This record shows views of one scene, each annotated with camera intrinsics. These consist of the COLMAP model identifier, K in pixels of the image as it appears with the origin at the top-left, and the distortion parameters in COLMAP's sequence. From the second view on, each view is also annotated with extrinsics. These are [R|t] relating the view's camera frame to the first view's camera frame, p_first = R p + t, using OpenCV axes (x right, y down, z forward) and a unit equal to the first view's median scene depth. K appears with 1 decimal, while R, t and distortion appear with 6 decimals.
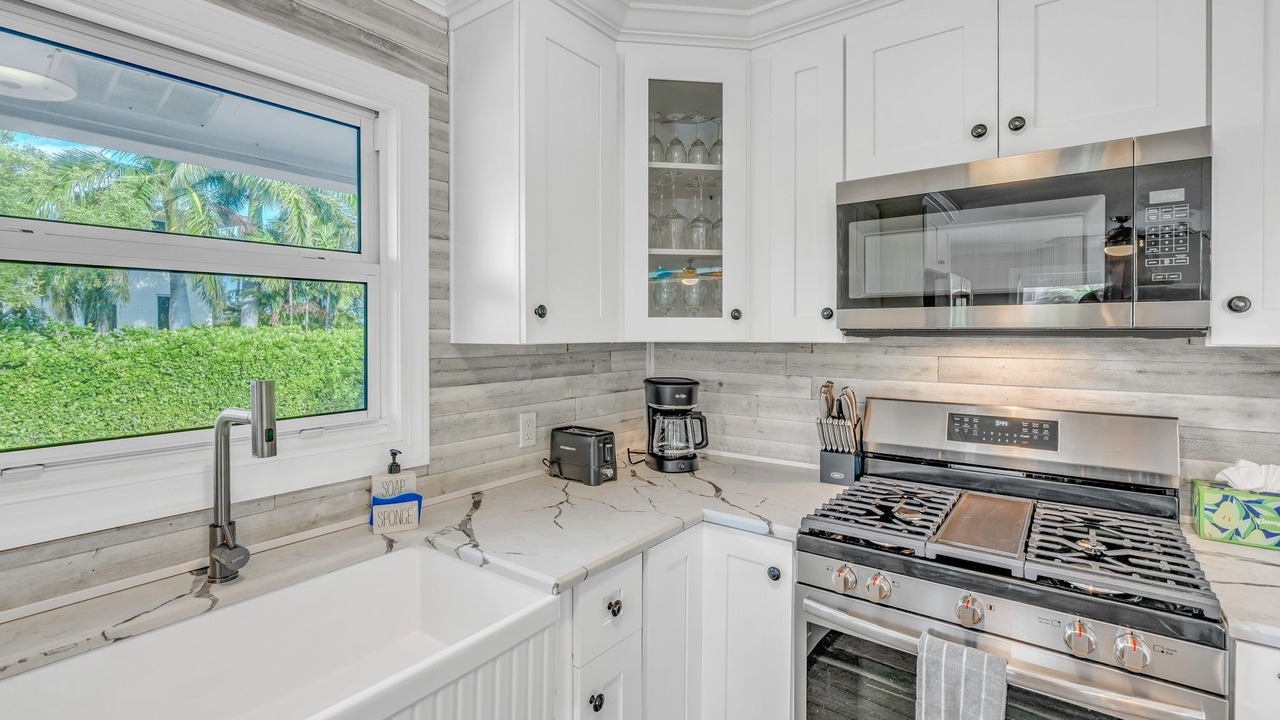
lens RADIAL K [[598.5, 0, 583.6], [0, 598.5, 339.2], [0, 0, 1]] dist [-0.000416, 0.000318]
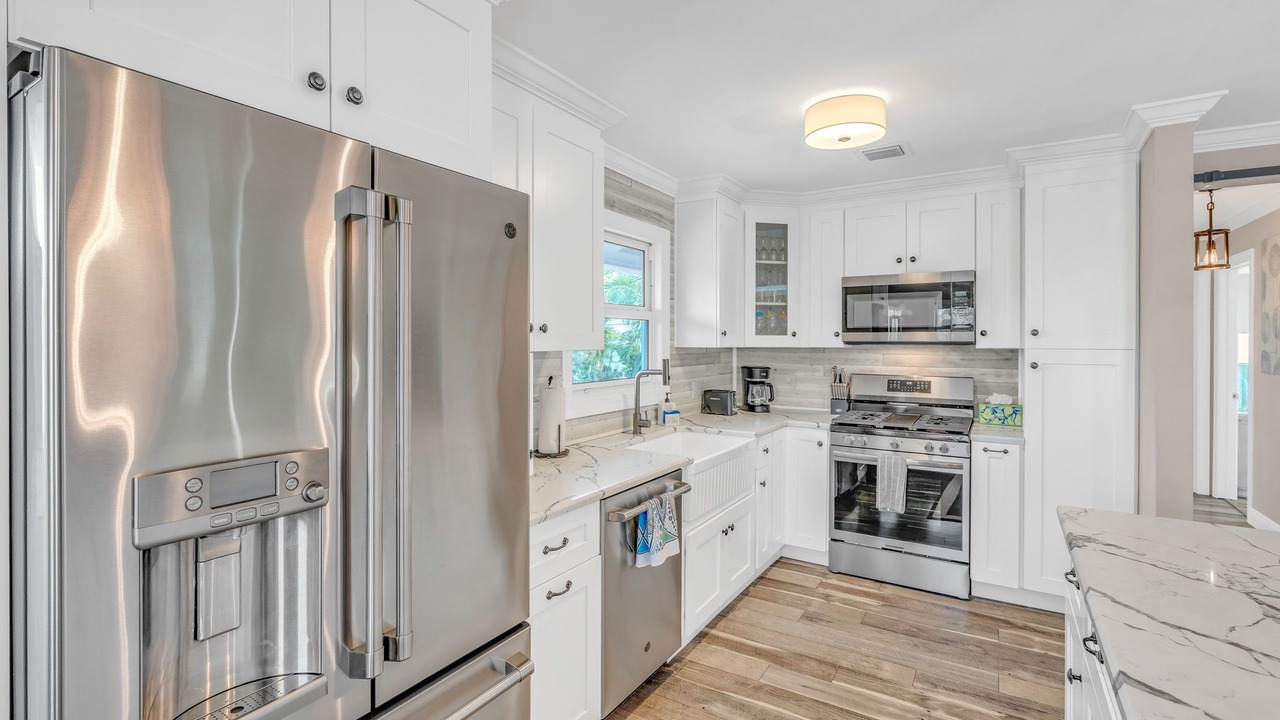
lens RADIAL K [[593.0, 0, 635.9], [0, 593.0, 344.8], [0, 0, 1]] dist [0.002088, 0.000616]
pose [[0.989139, 0.002474, 0.146960, -0.633061], [-0.001629, 0.999981, -0.005870, 0.010297], [-0.146971, 0.005567, 0.989125, -1.033829]]
